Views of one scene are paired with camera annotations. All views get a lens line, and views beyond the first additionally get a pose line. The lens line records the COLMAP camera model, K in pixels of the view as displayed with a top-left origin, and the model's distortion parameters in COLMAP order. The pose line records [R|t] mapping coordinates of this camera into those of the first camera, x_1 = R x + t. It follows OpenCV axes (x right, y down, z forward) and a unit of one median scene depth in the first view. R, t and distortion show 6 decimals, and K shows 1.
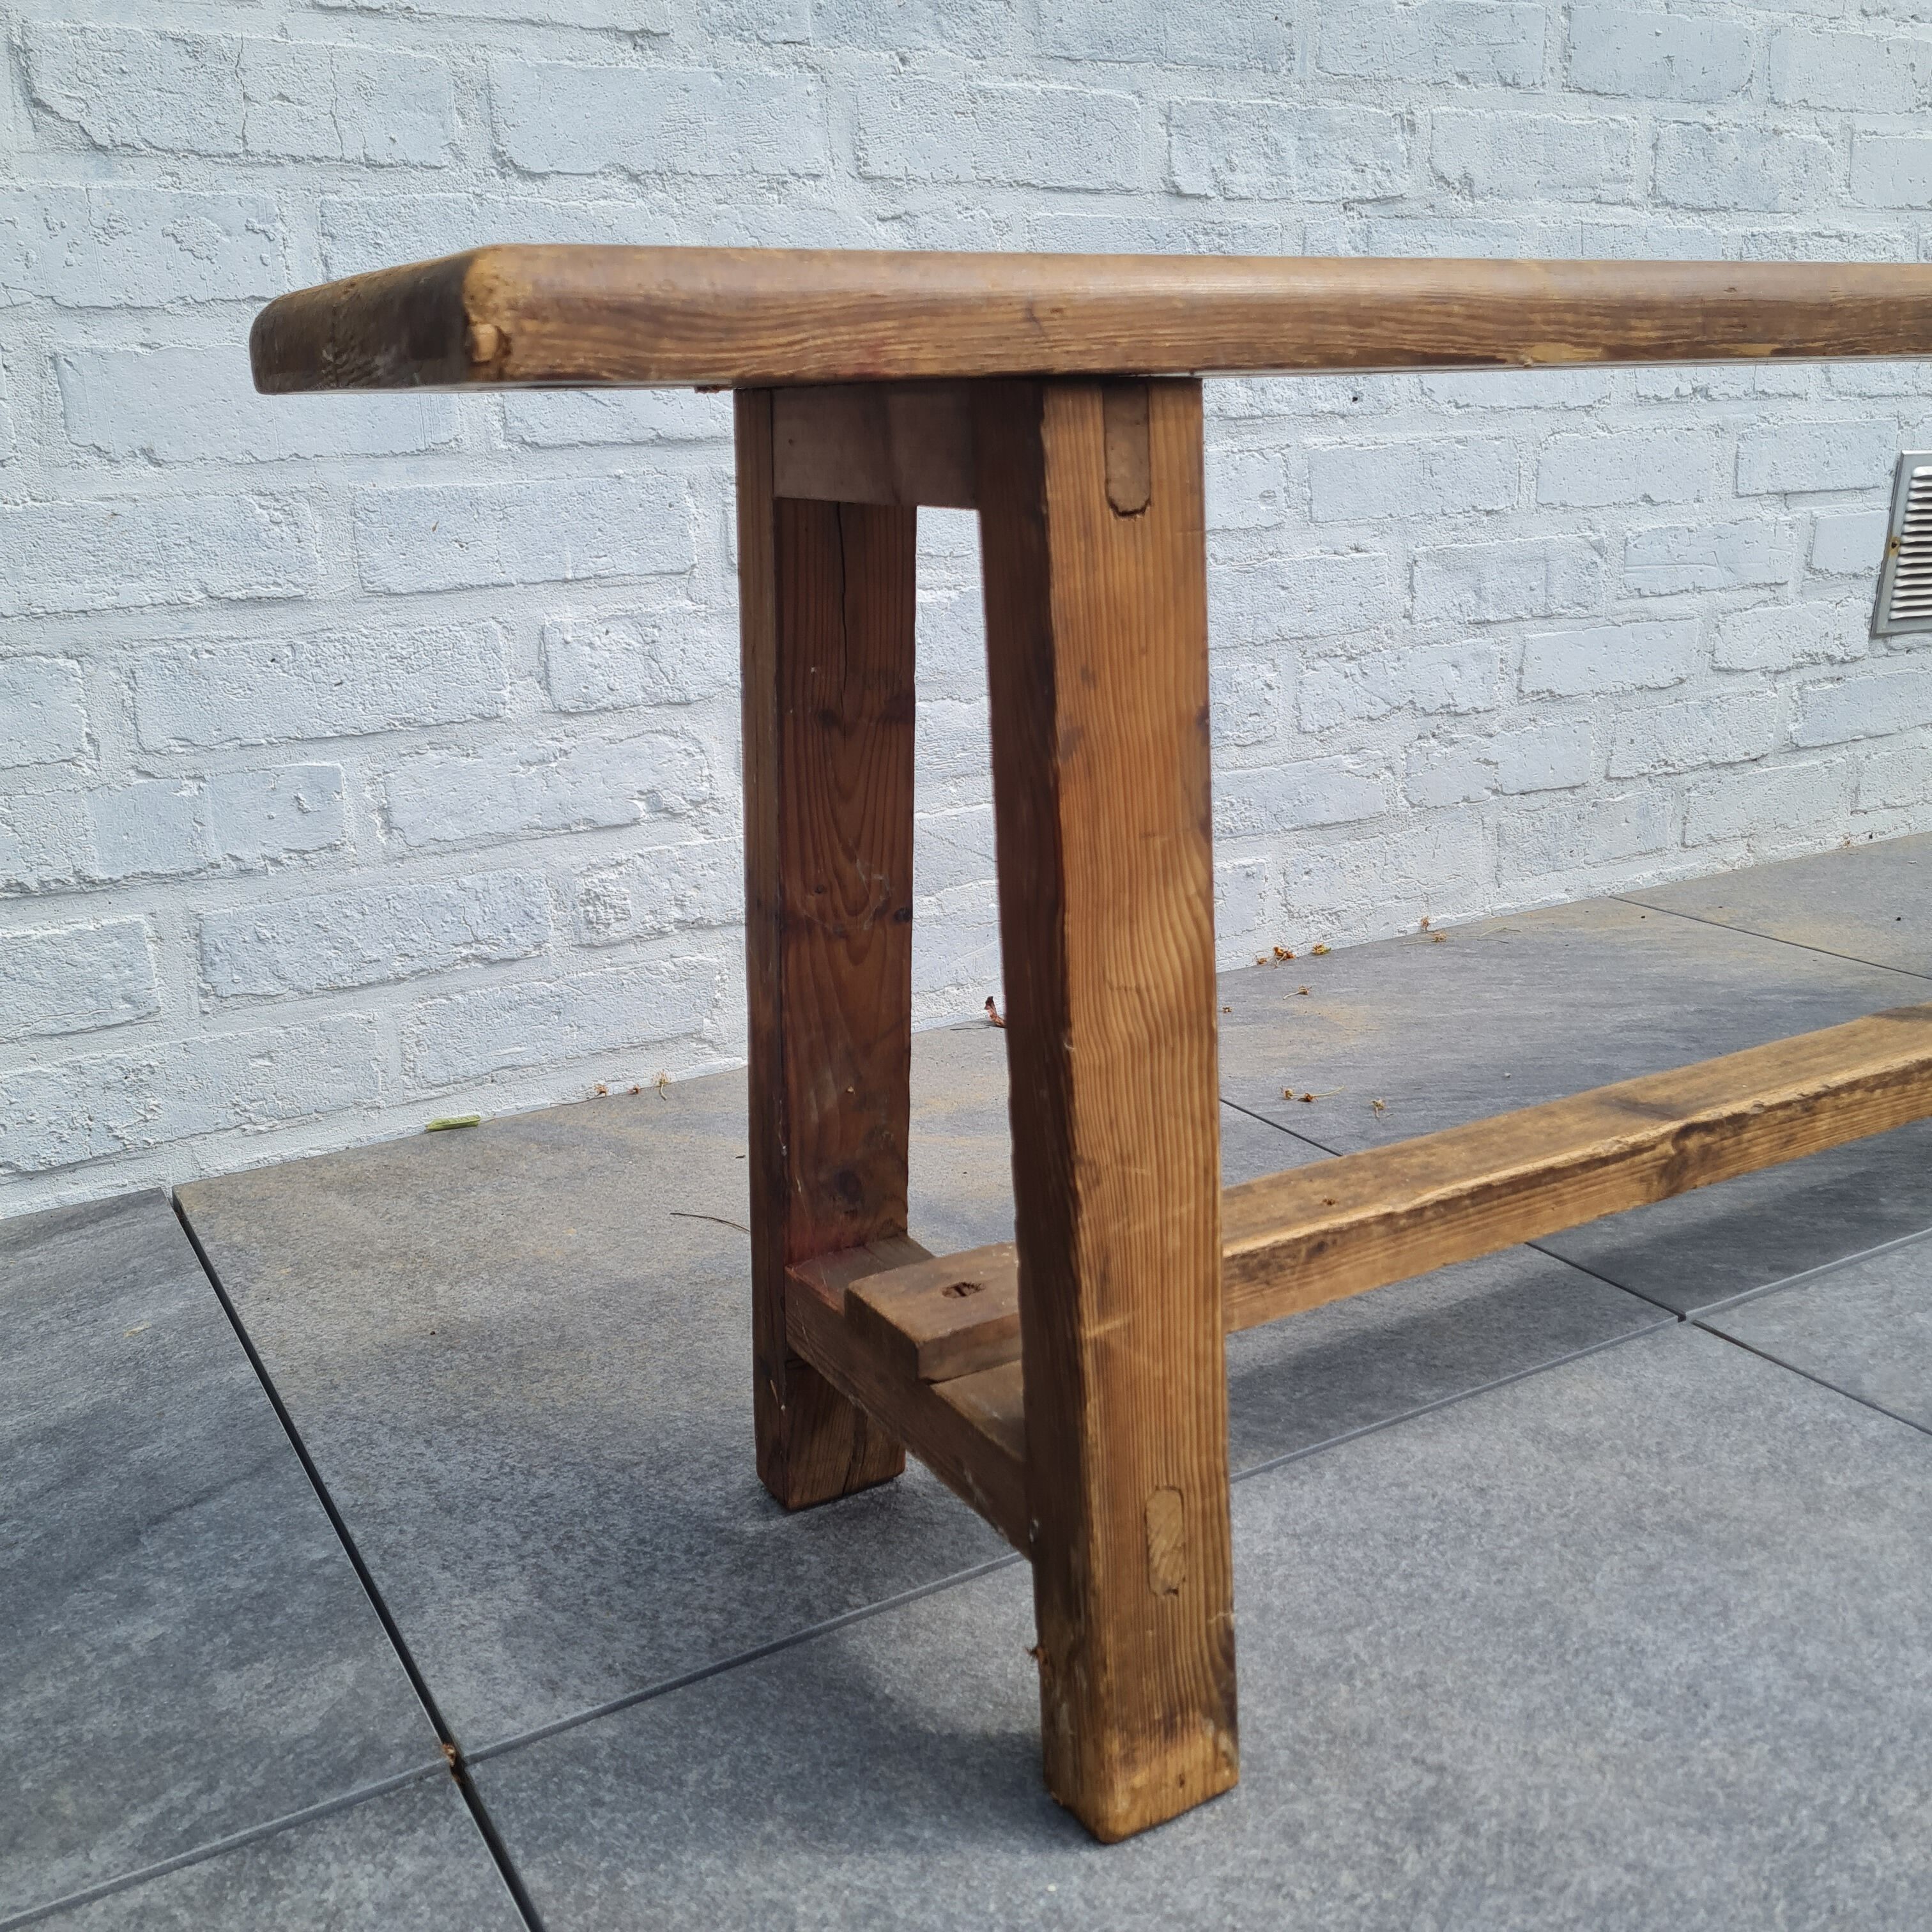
lens RADIAL K [[1939.9, 0, 971.2], [0, 1939.9, 960.8], [0, 0, 1]] dist [0.061213, -0.048263]
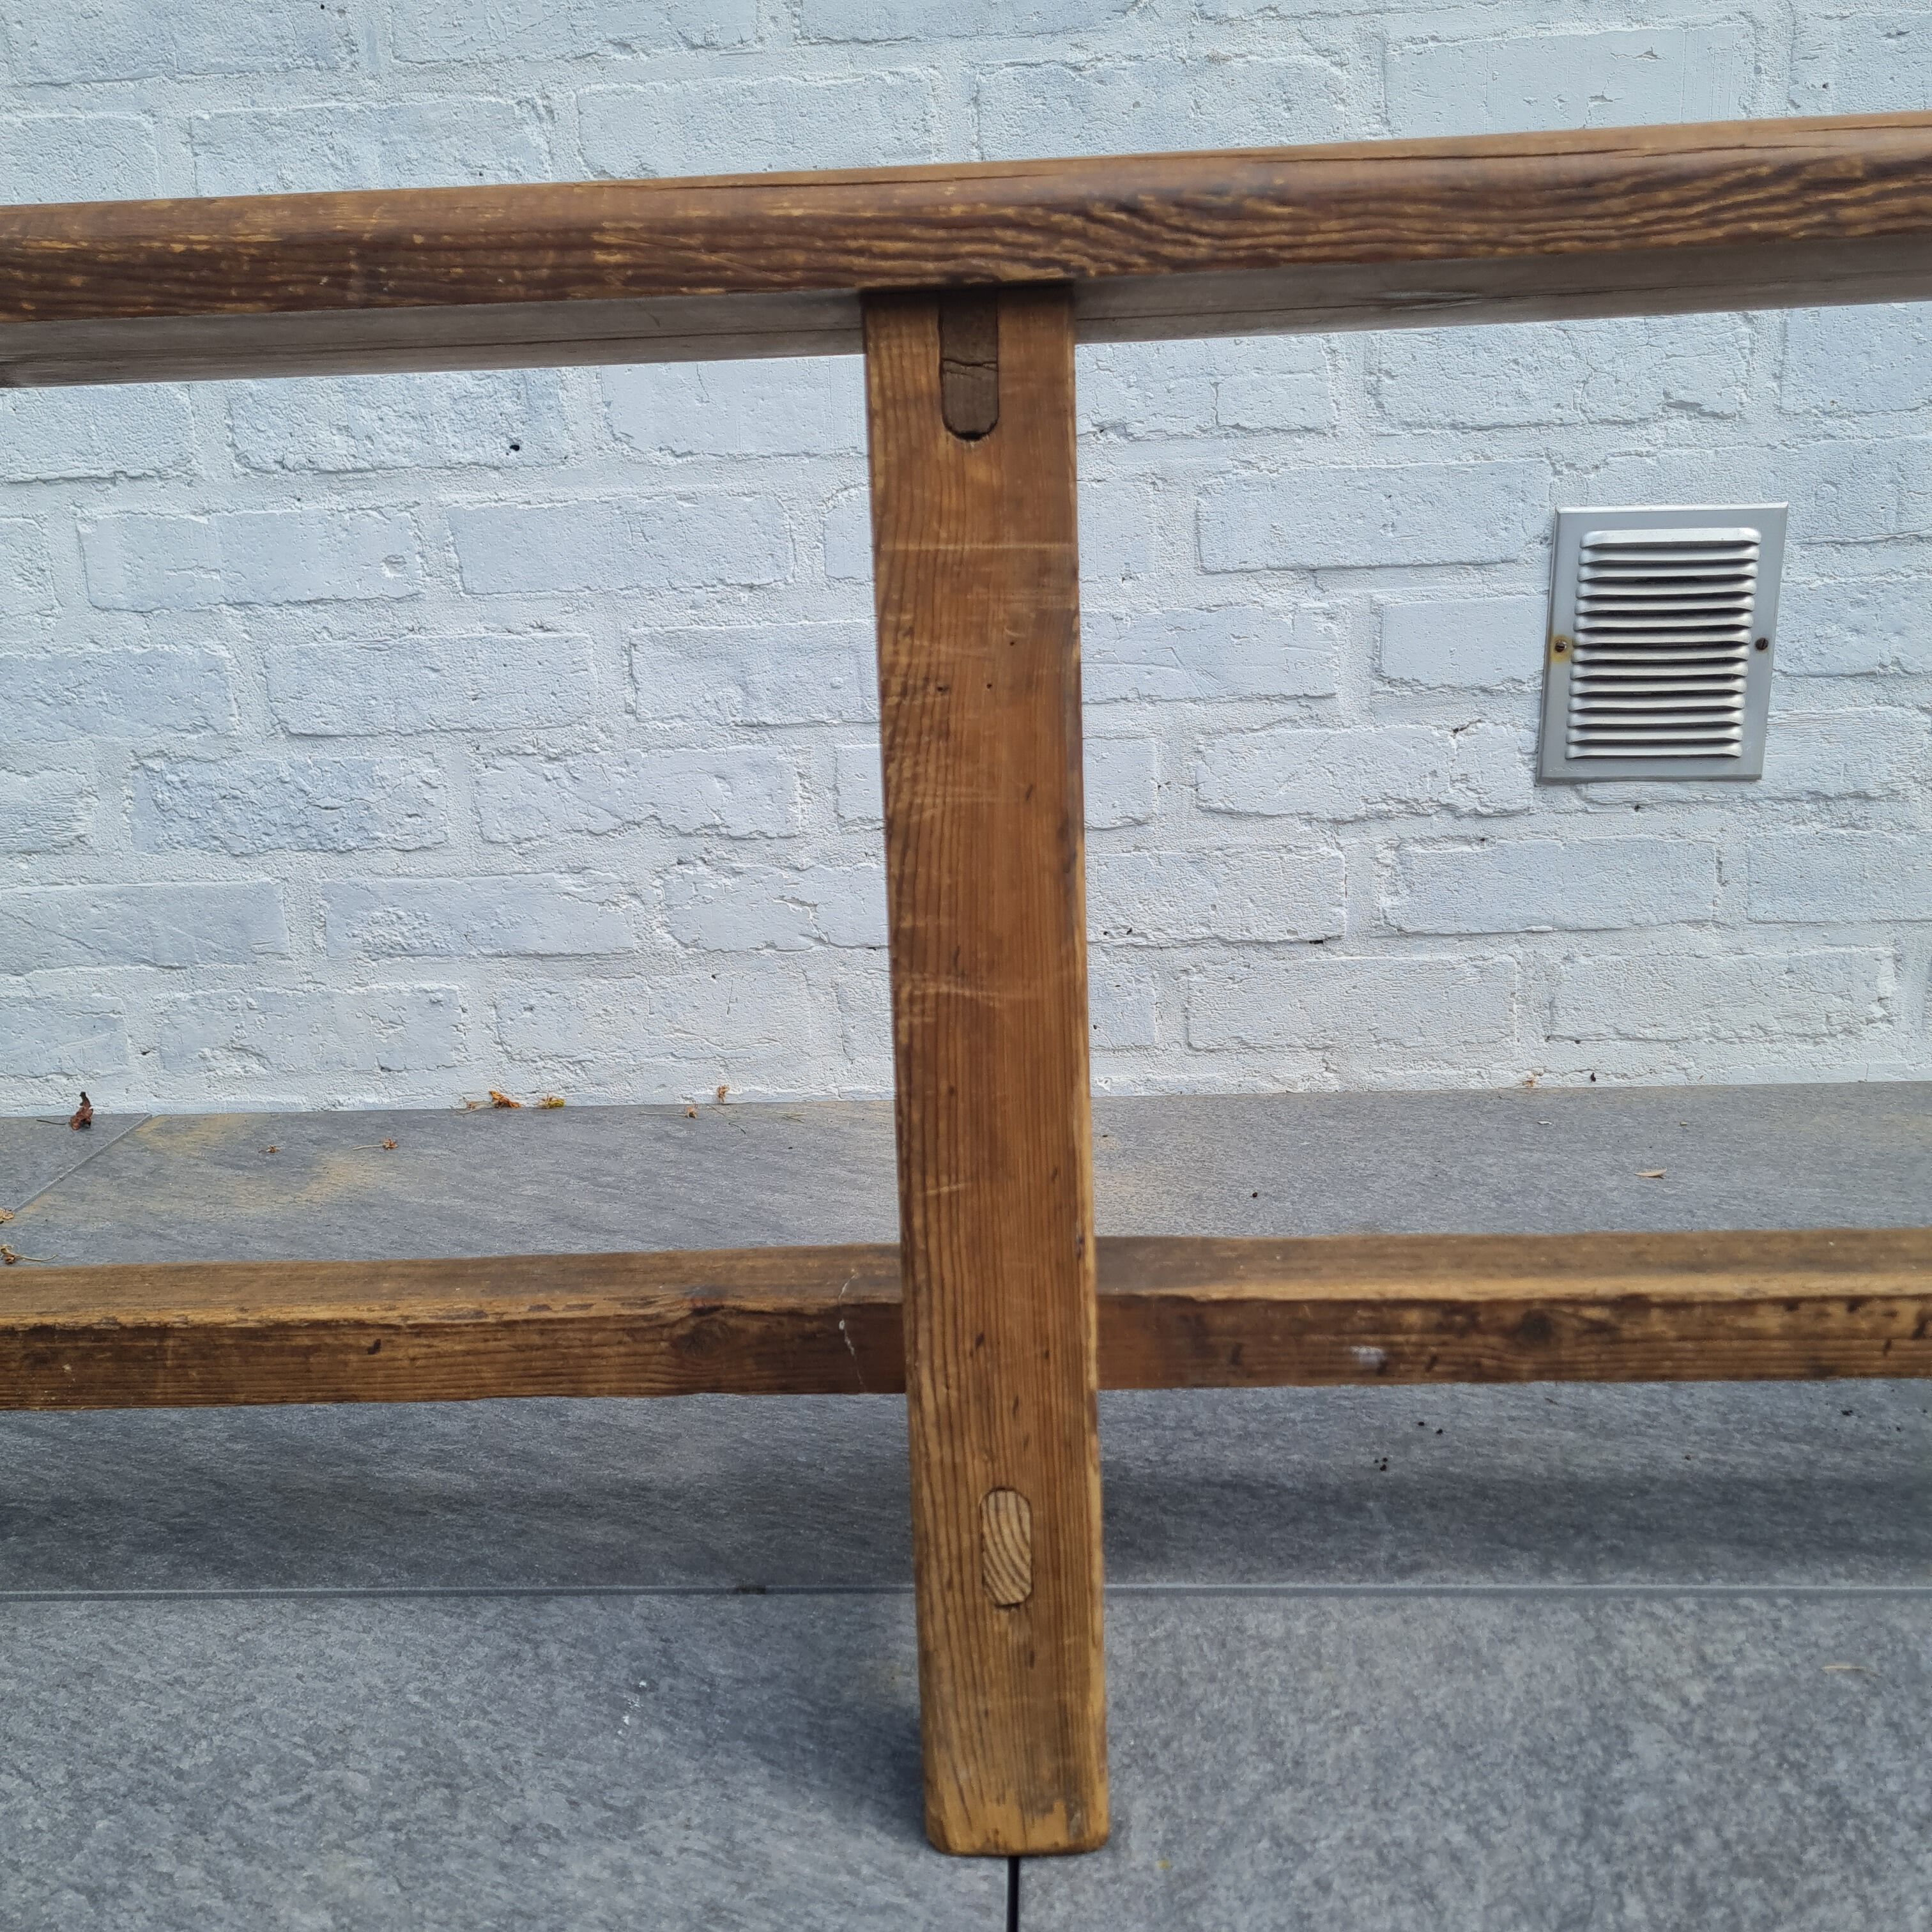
lens RADIAL K [[1941.9, 0, 935.8], [0, 1941.9, 972.3], [0, 0, 1]] dist [0.049503, -0.034002]
pose [[0.832902, 0.122750, -0.539635, 0.842890], [-0.133755, 0.990834, 0.018938, -0.109781], [0.537014, 0.056405, 0.841686, 0.423797]]
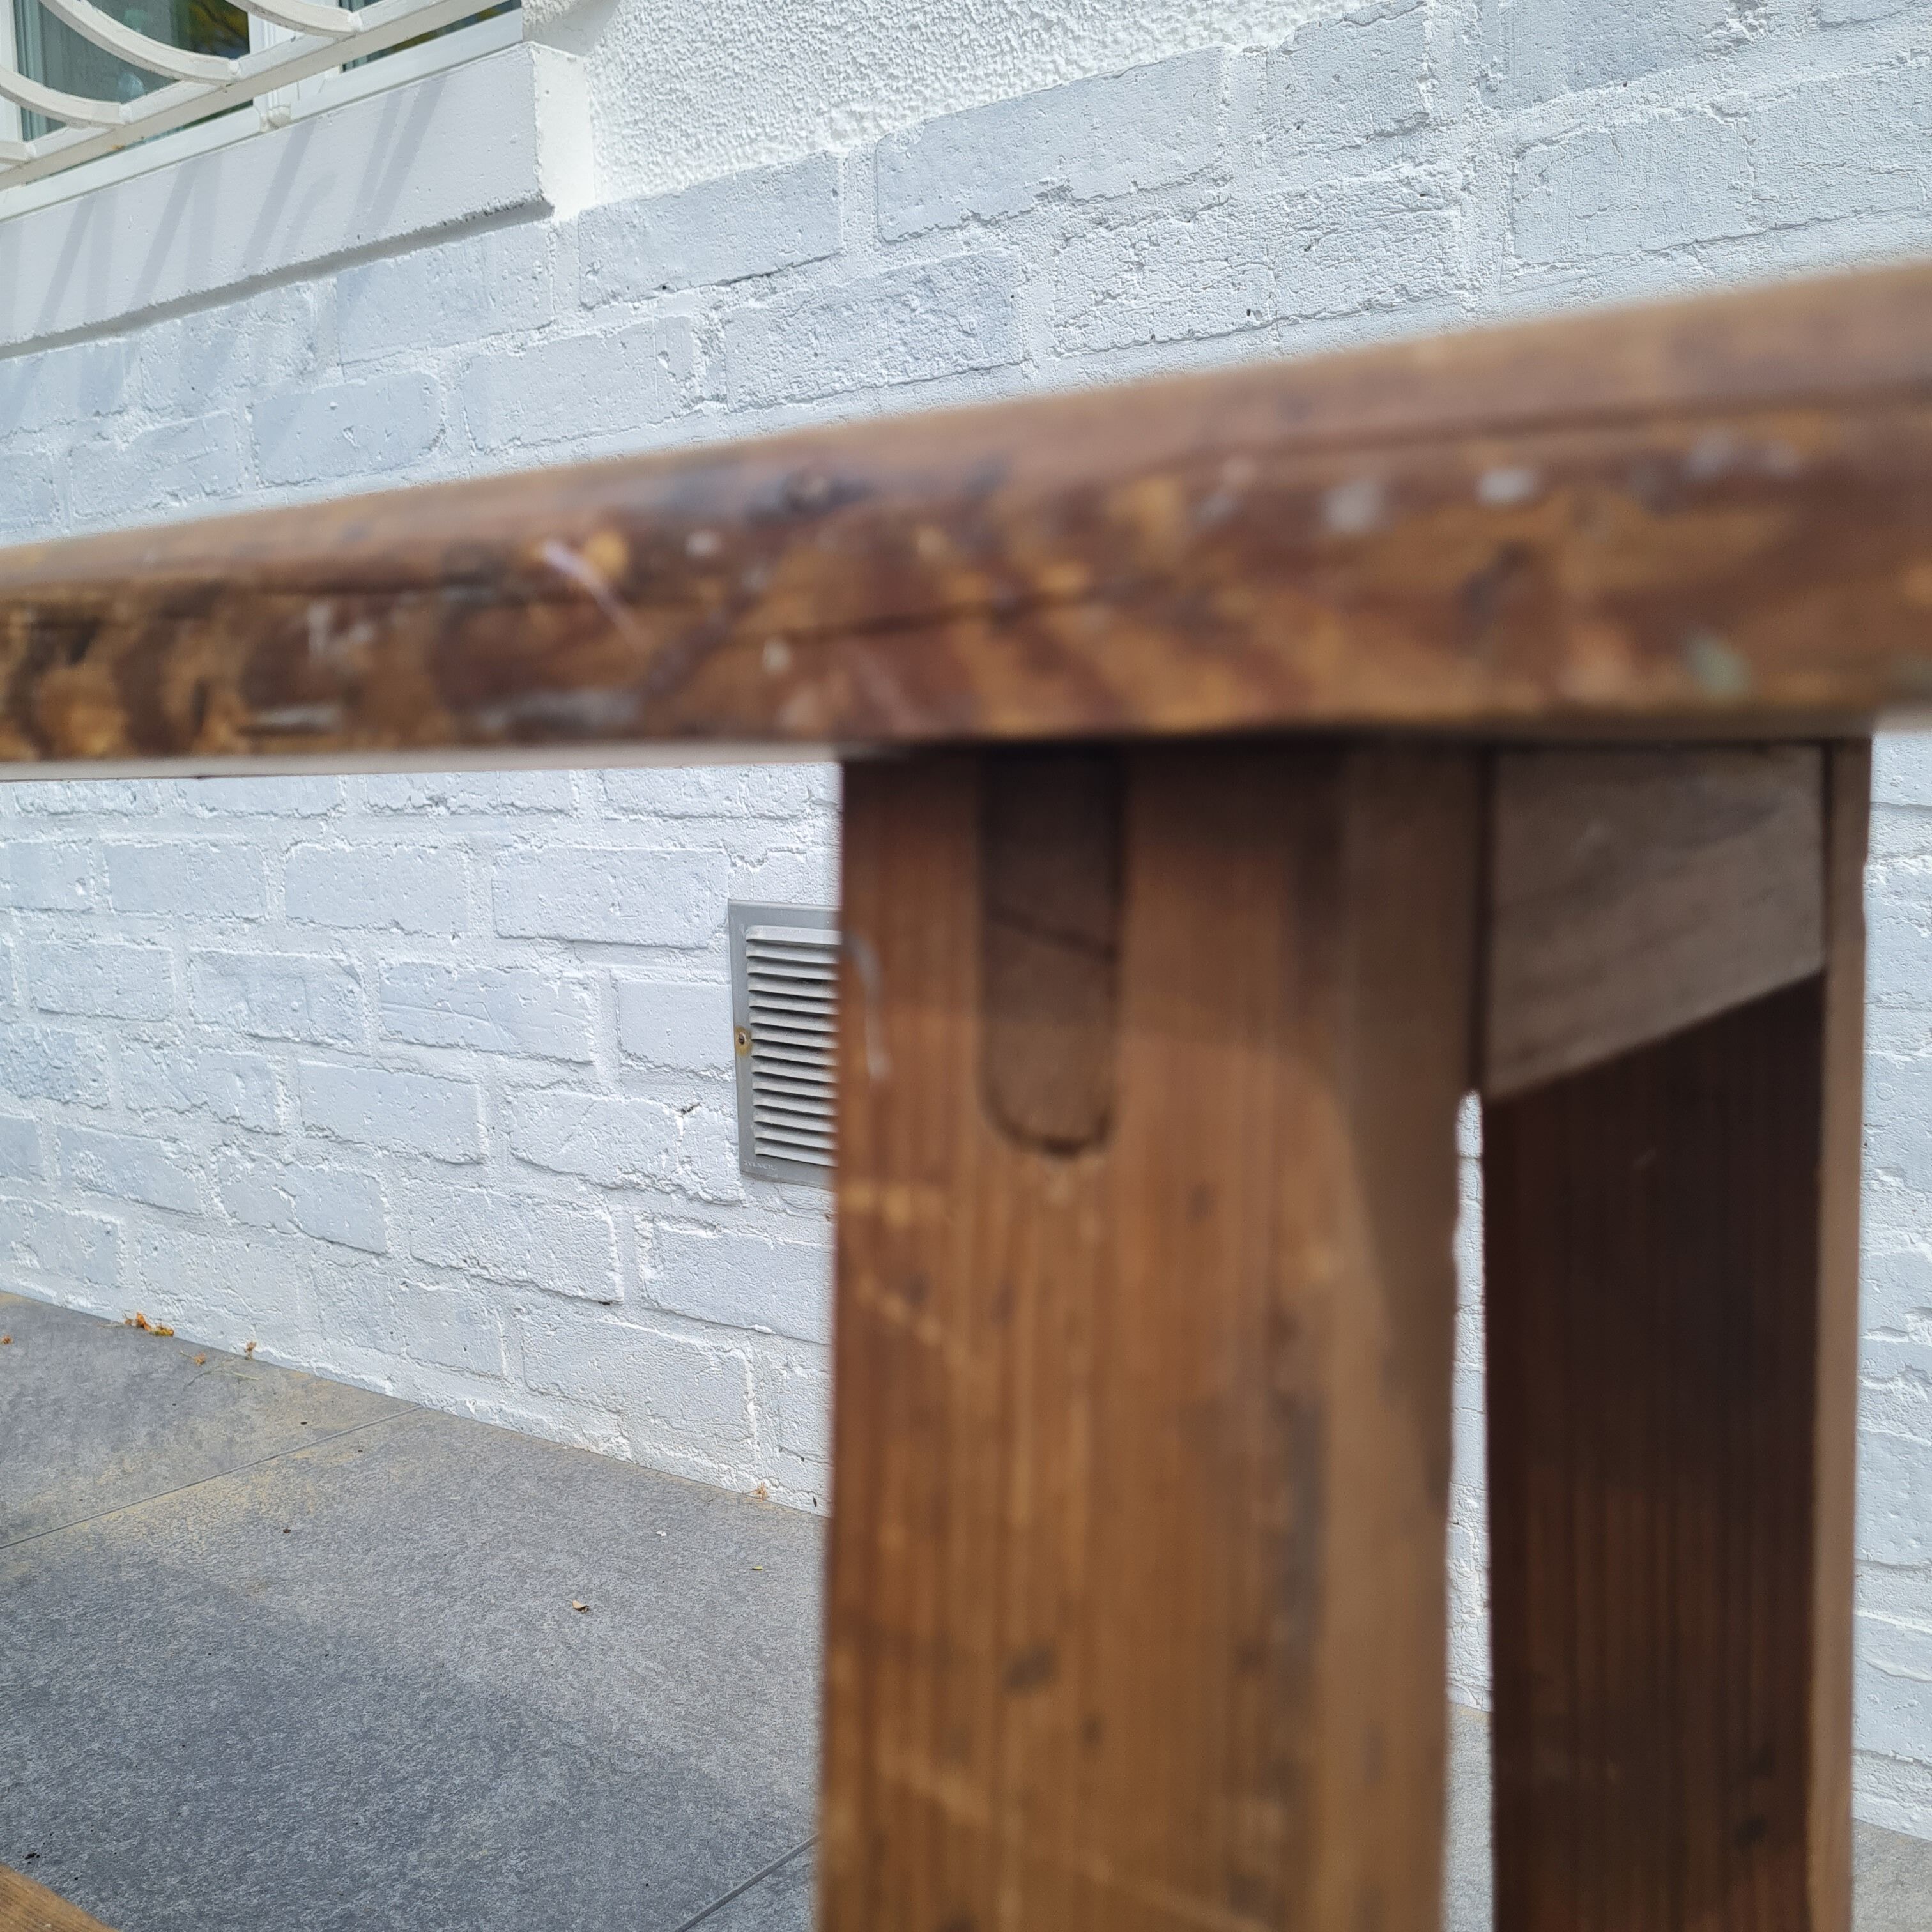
lens RADIAL K [[1941.8, 0, 970.8], [0, 1941.8, 986.5], [0, 0, 1]] dist [0.047506, -0.027748]
pose [[0.395621, 0.116408, -0.911007, 1.369131], [-0.245453, 0.969255, 0.017259, -0.327258], [0.885007, 0.216781, 0.412030, 1.014183]]
